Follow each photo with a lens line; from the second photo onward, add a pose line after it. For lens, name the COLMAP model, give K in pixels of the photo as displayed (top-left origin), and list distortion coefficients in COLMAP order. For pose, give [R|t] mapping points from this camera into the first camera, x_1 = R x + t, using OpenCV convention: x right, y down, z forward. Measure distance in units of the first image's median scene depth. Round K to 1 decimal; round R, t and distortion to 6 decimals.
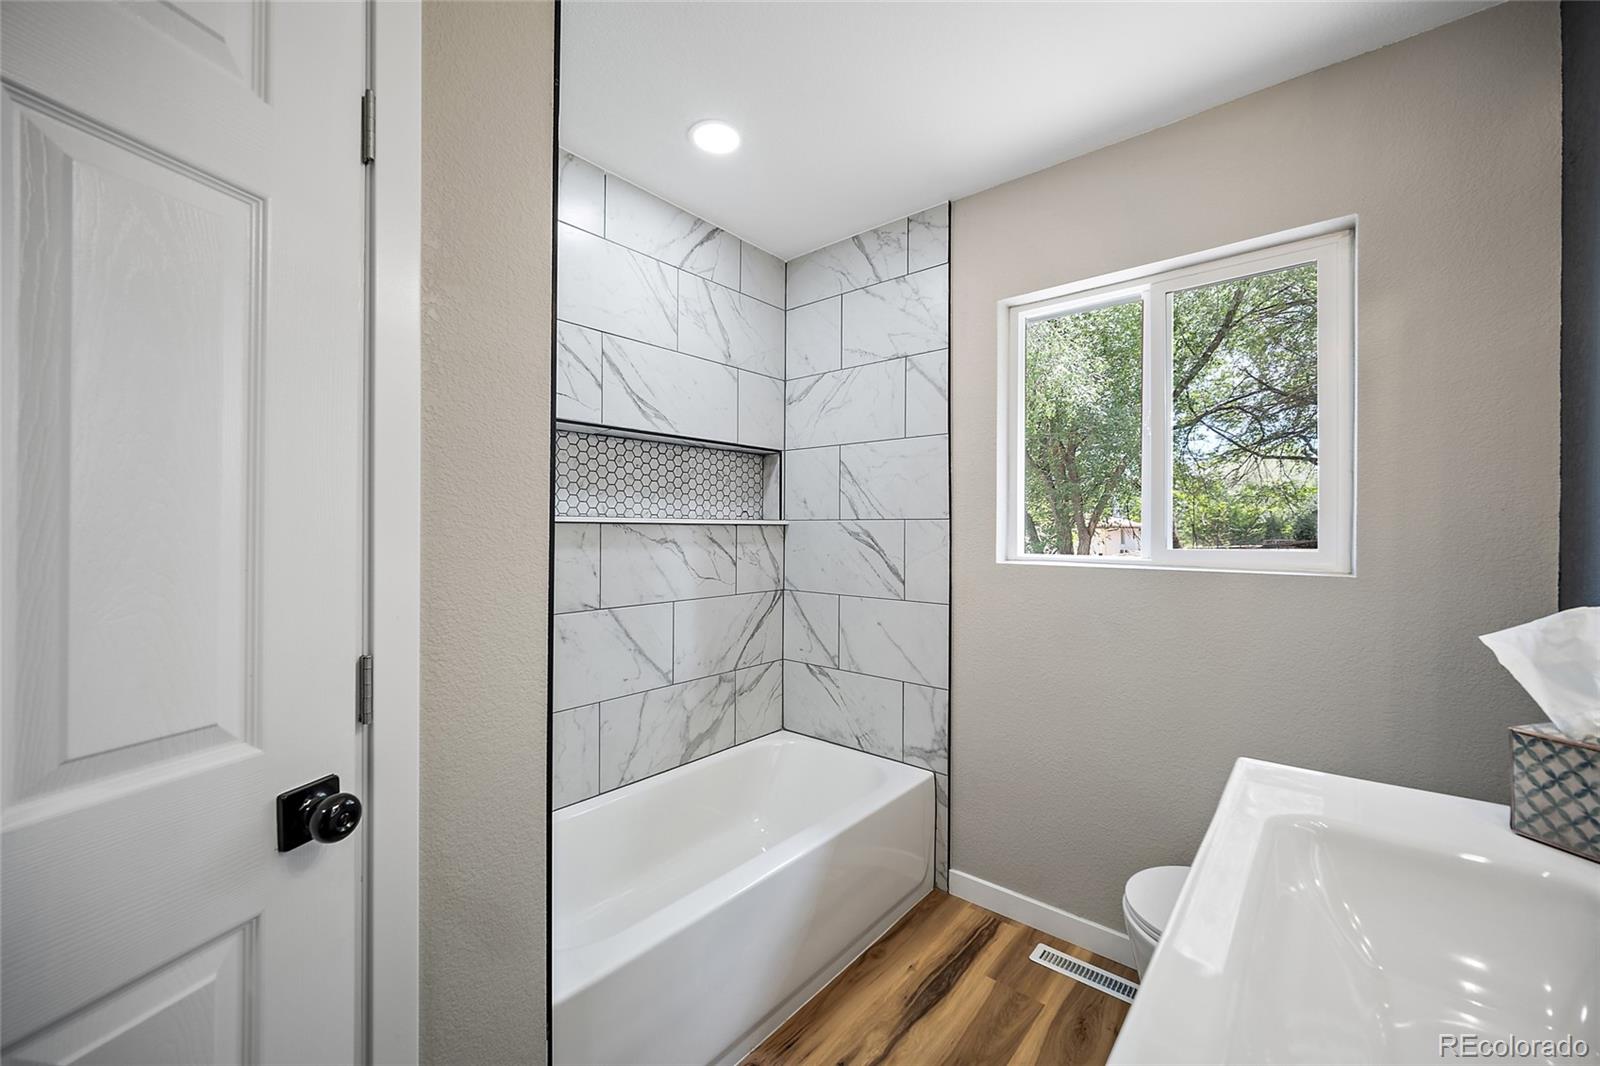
lens RADIAL K [[630.5, 0, 800.8], [0, 630.5, 533.1], [0, 0, 1]] dist [0.000562, 0.000361]
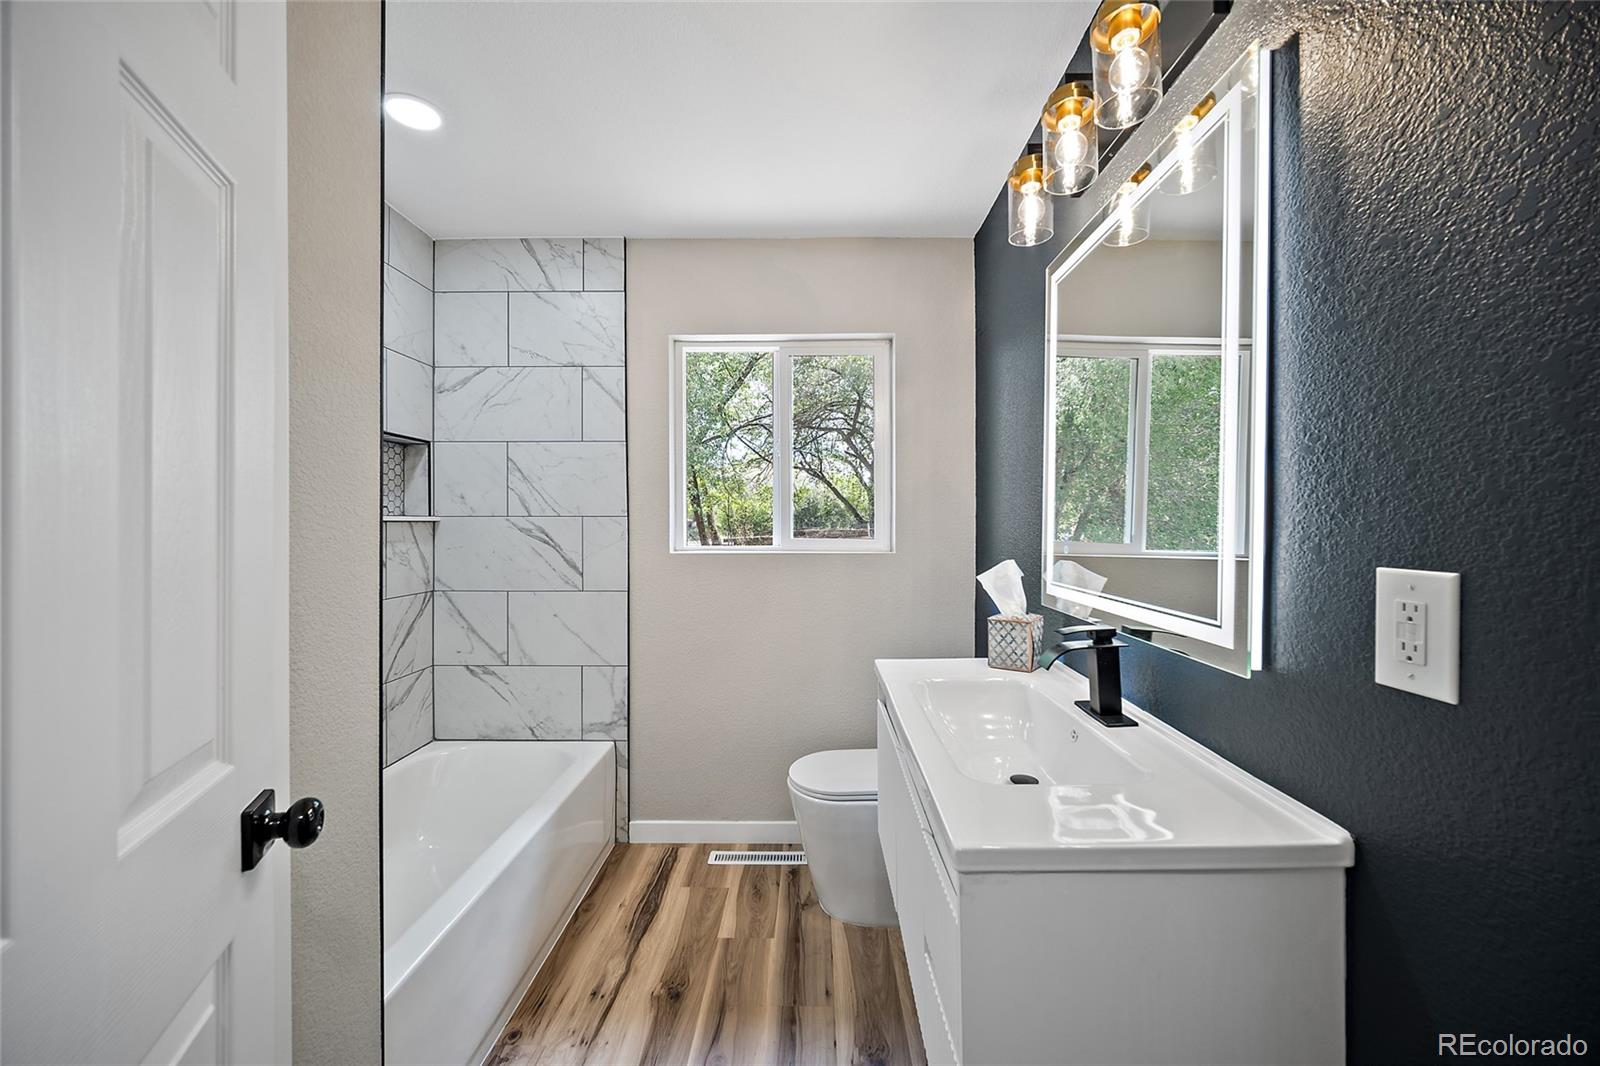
lens RADIAL K [[630.5, 0, 802.8], [0, 630.5, 529.9], [0, 0, 1]] dist [0.000562, 0.000361]
pose [[0.773720, -0.011191, 0.633429, -0.231728], [0.008554, 0.999937, 0.007218, -0.003041], [-0.633471, -0.000166, 0.773767, -0.081789]]
